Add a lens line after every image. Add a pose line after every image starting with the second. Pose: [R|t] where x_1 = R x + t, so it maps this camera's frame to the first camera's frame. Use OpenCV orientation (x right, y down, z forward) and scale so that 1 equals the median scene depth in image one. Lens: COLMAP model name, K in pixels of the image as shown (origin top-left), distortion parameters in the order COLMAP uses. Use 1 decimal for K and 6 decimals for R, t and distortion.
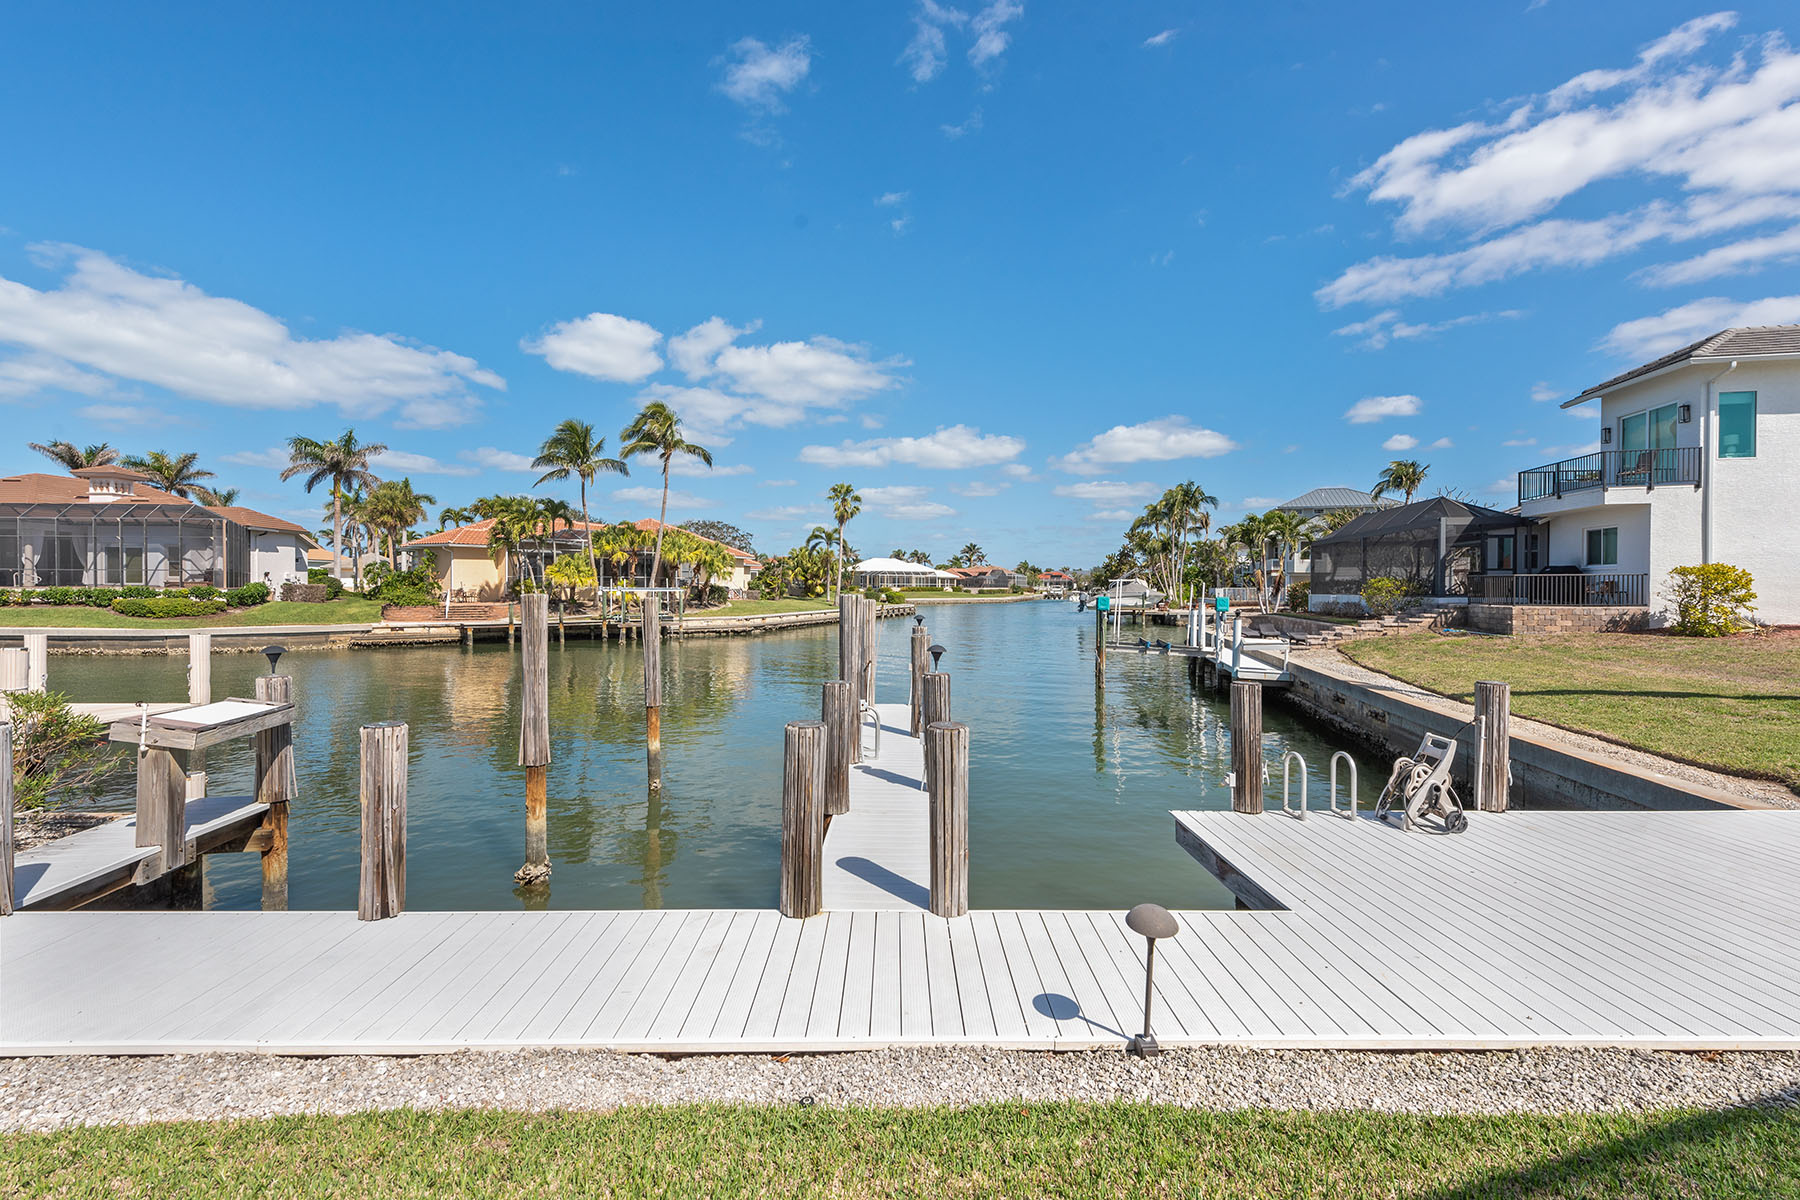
lens RADIAL K [[756.6, 0, 893.6], [0, 756.6, 585.8], [0, 0, 1]] dist [0.013851, -0.005776]
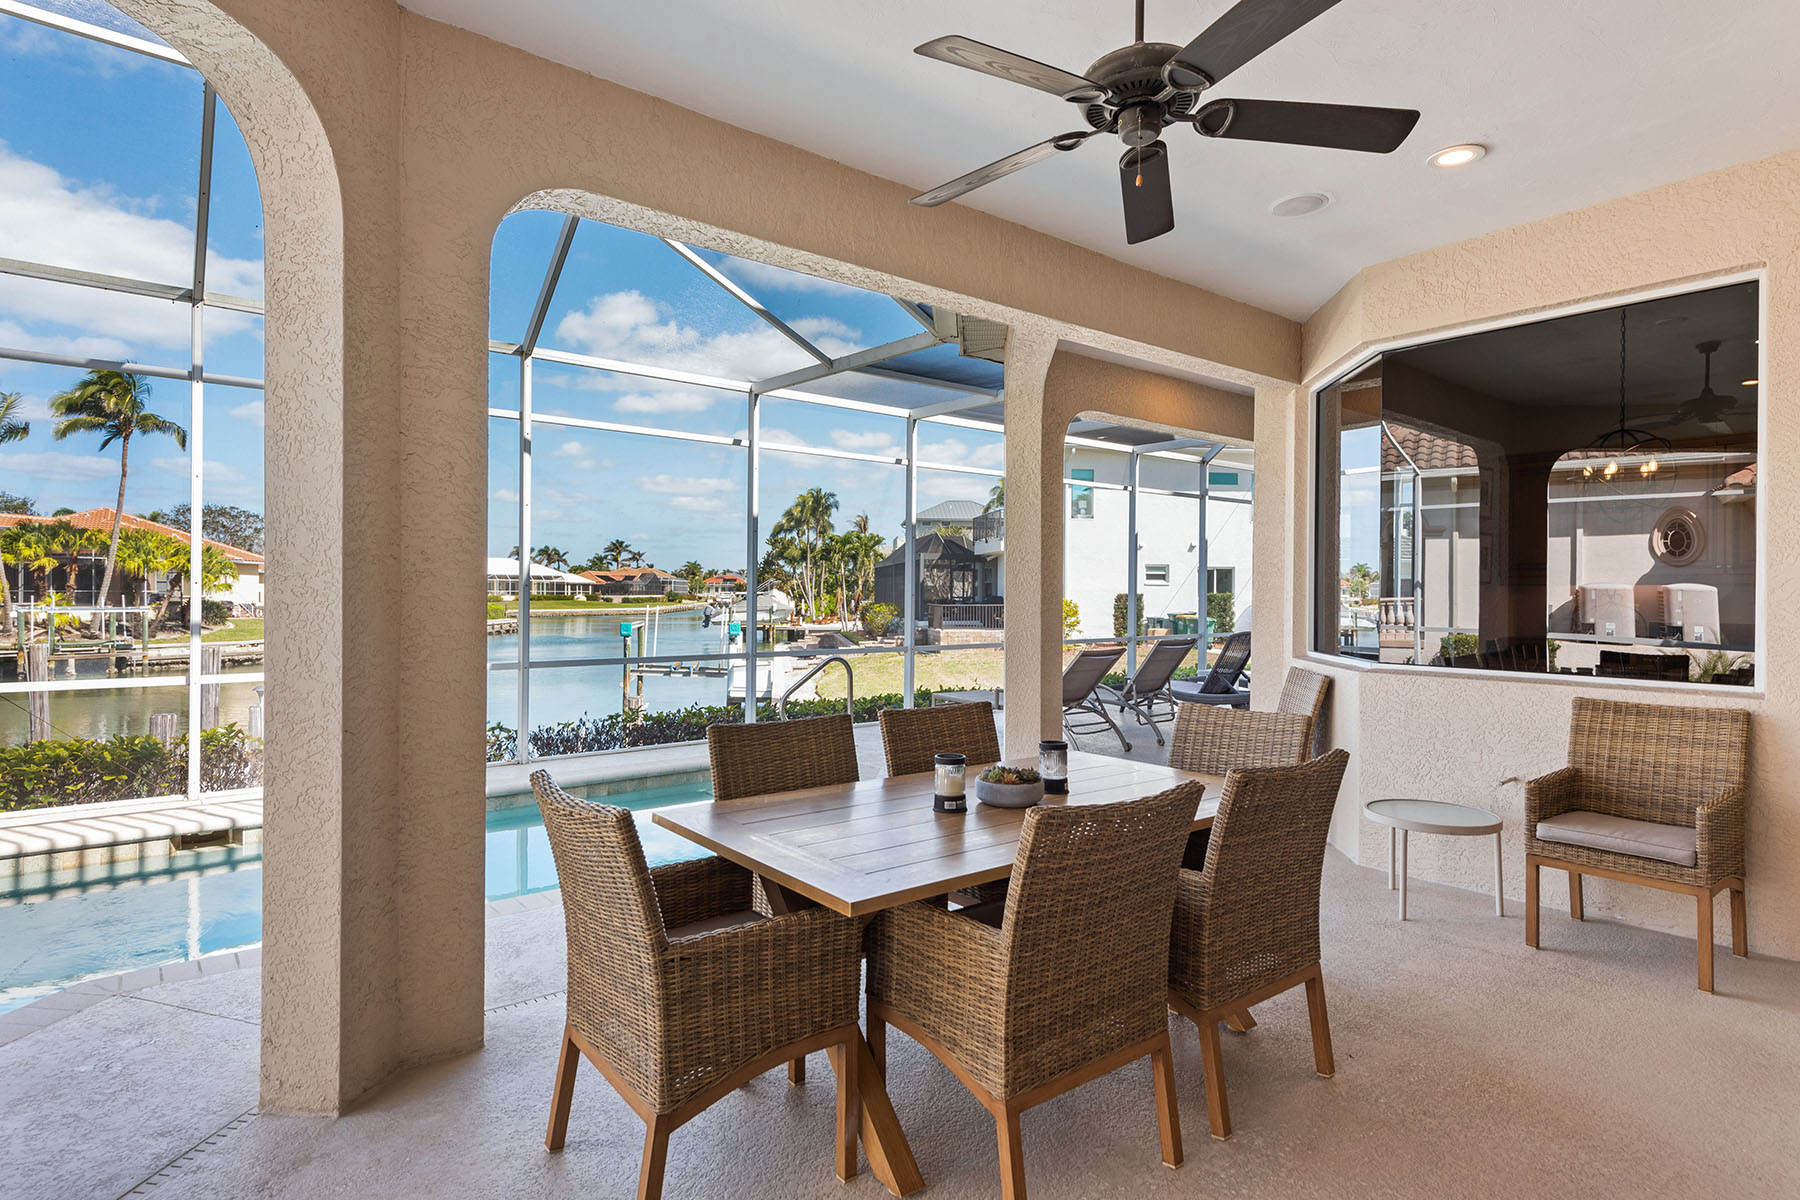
lens RADIAL K [[941.4, 0, 894.8], [0, 941.4, 601.3], [0, 0, 1]] dist [0.012974, -0.005073]
pose [[0.933988, -0.001100, 0.357301, 0.080433], [-0.003627, 0.999915, 0.012560, -0.016041], [-0.357285, -0.013027, 0.933905, -0.163552]]
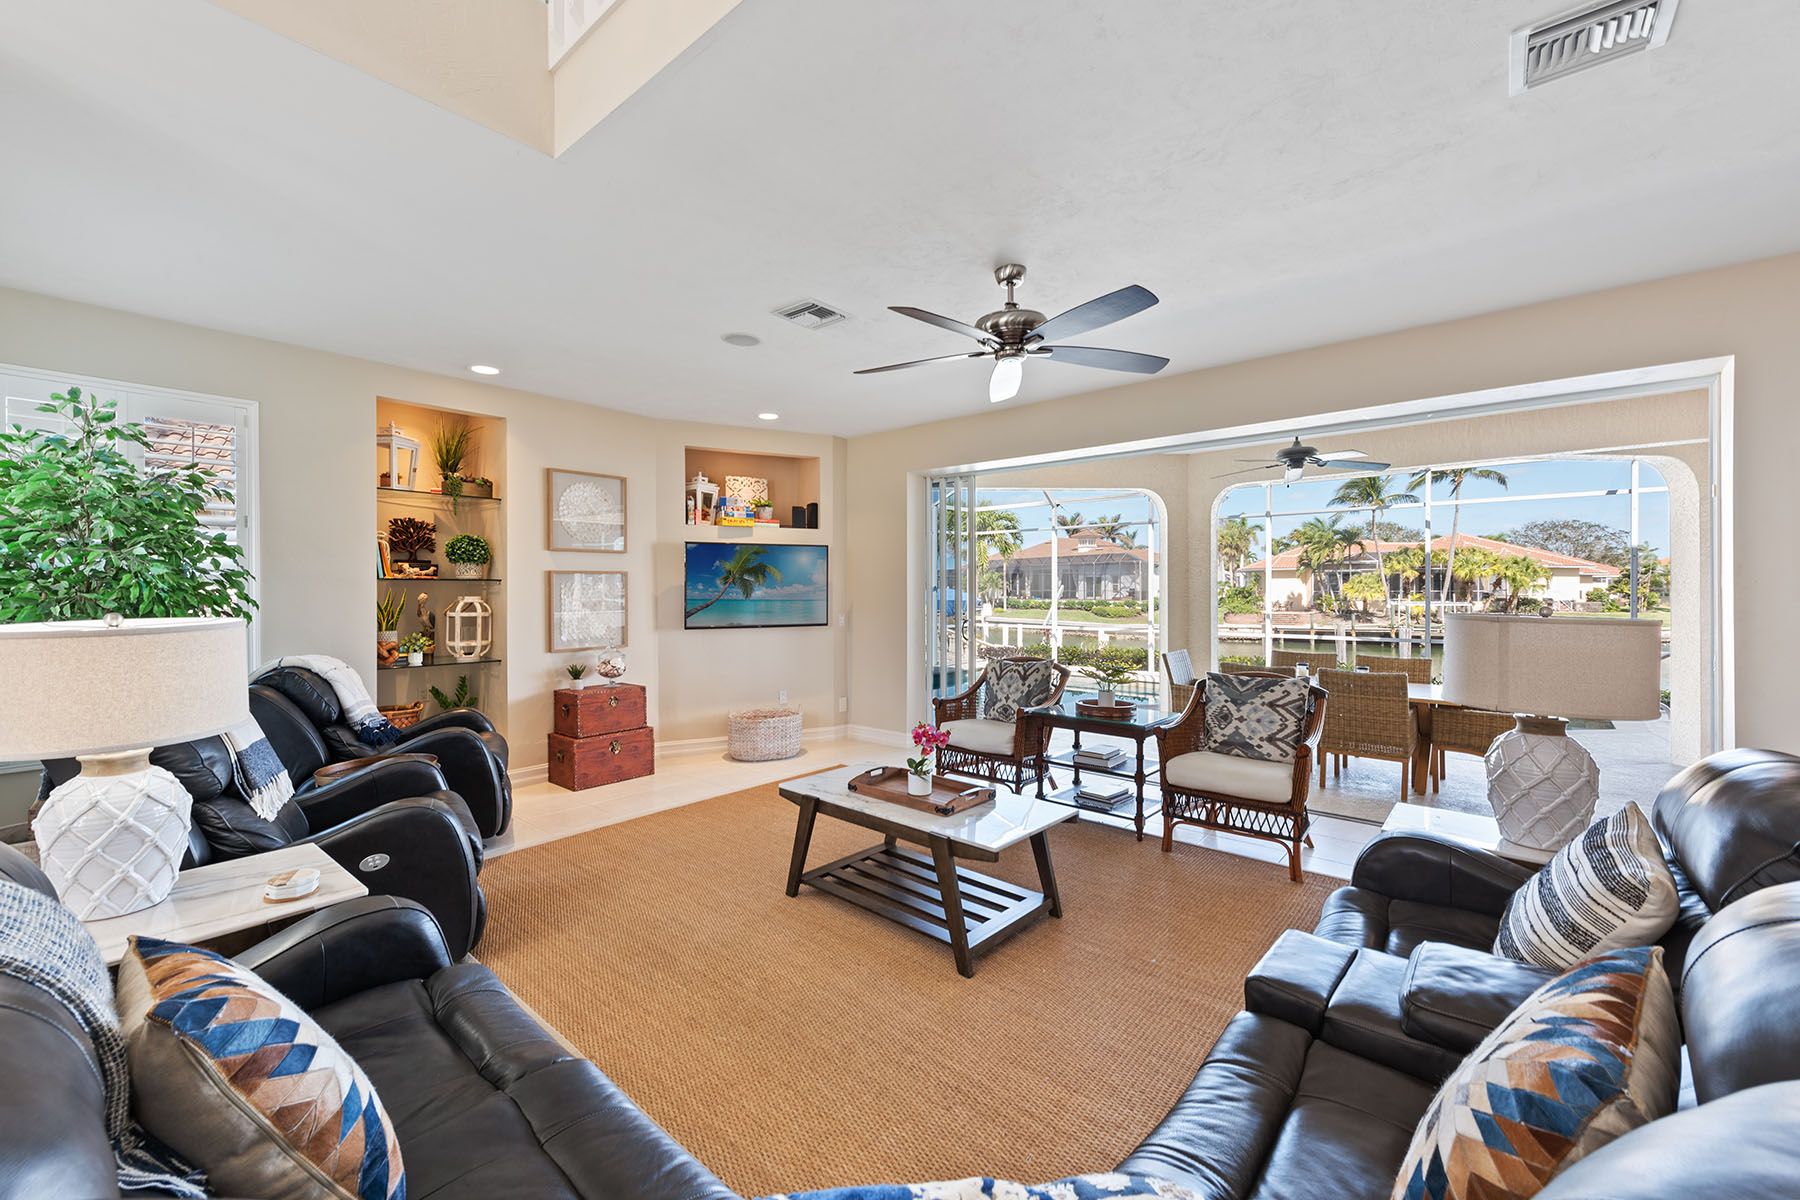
lens RADIAL K [[719.4, 0, 891.2], [0, 719.4, 594.7], [0, 0, 1]] dist [0.004222, -0.000984]
pose [[0.512789, -0.000600, -0.858514, 0.170797], [0.009225, 0.999946, 0.004811, -0.019071], [0.858465, -0.010387, 0.512767, -0.237881]]
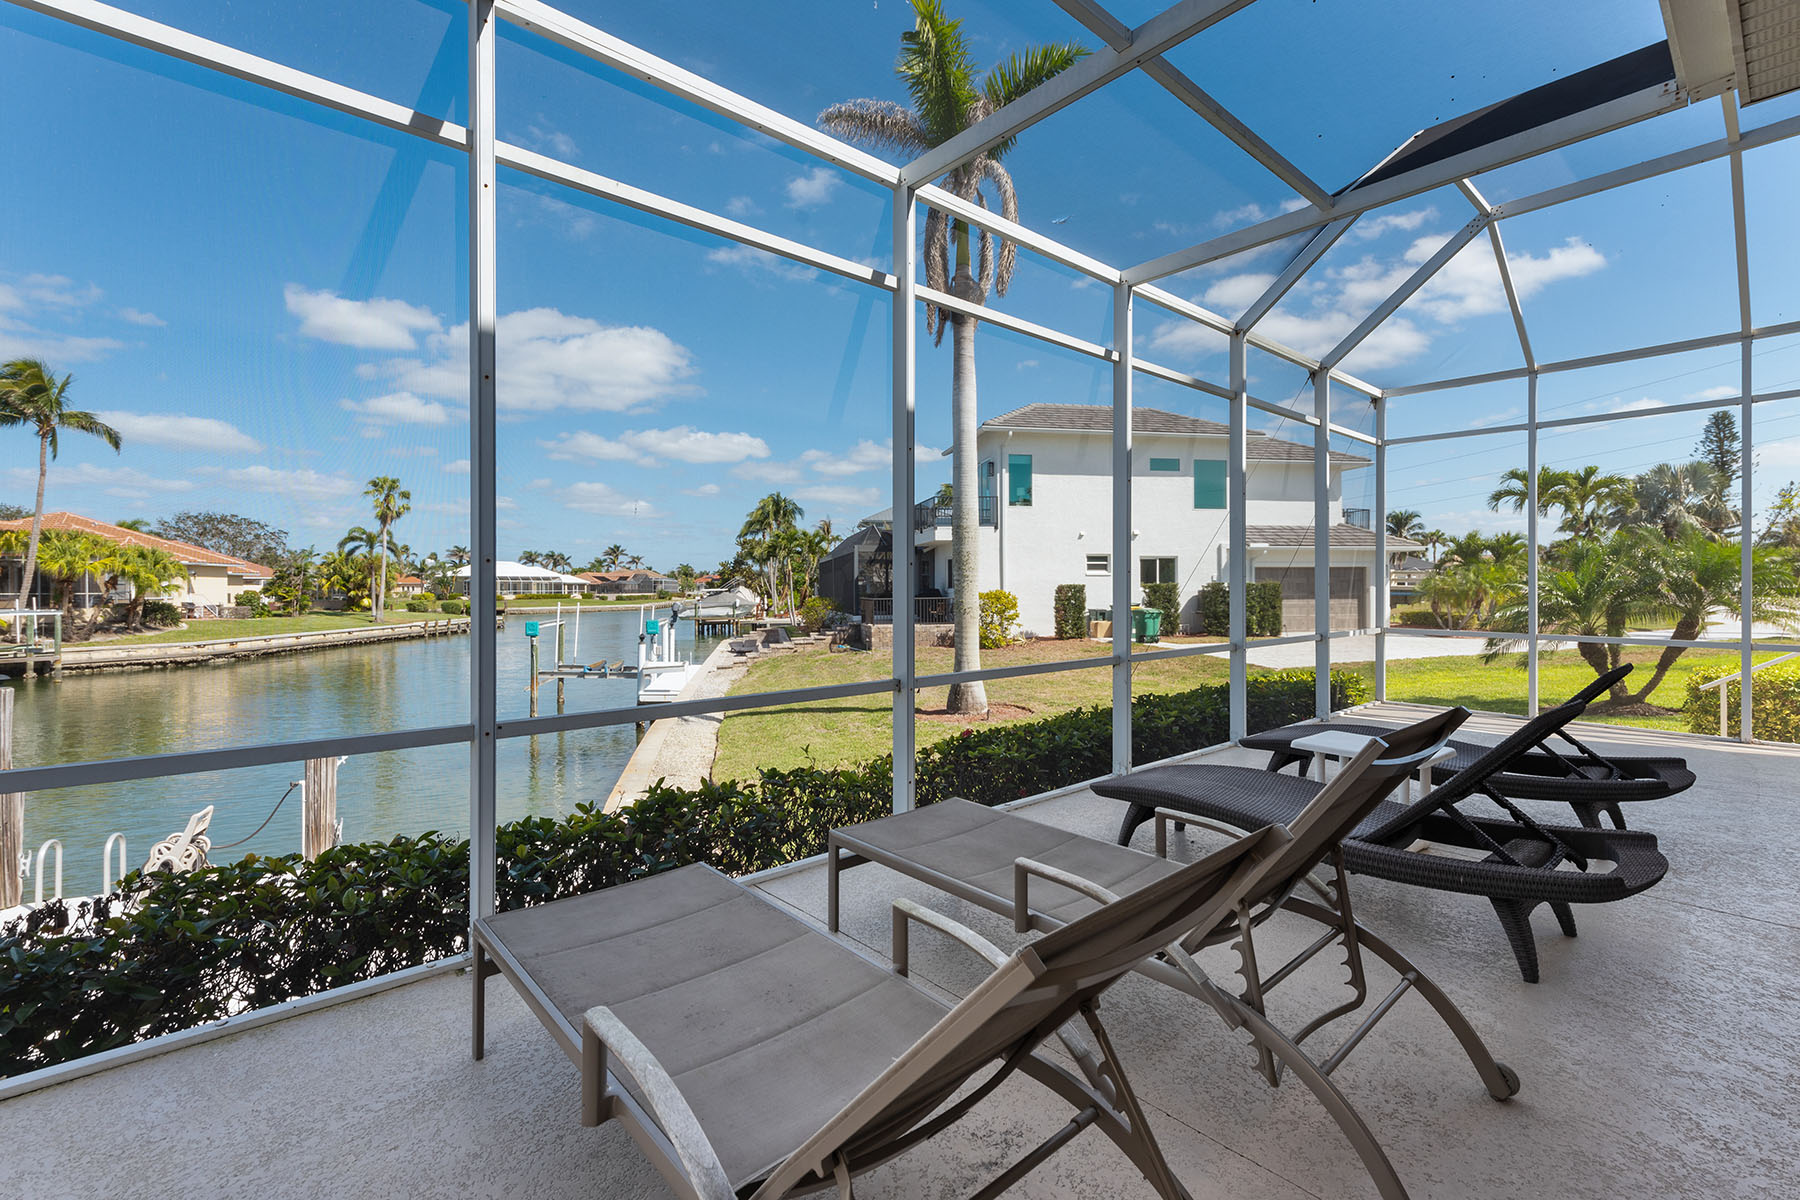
lens RADIAL K [[781.9, 0, 907.8], [0, 781.9, 594.2], [0, 0, 1]] dist [0.001258, -0.003155]
pose [[0.912060, -0.009794, 0.409940, 0.152226], [0.006249, 0.999931, 0.009986, -0.013437], [-0.410010, -0.006547, 0.912058, -0.045087]]
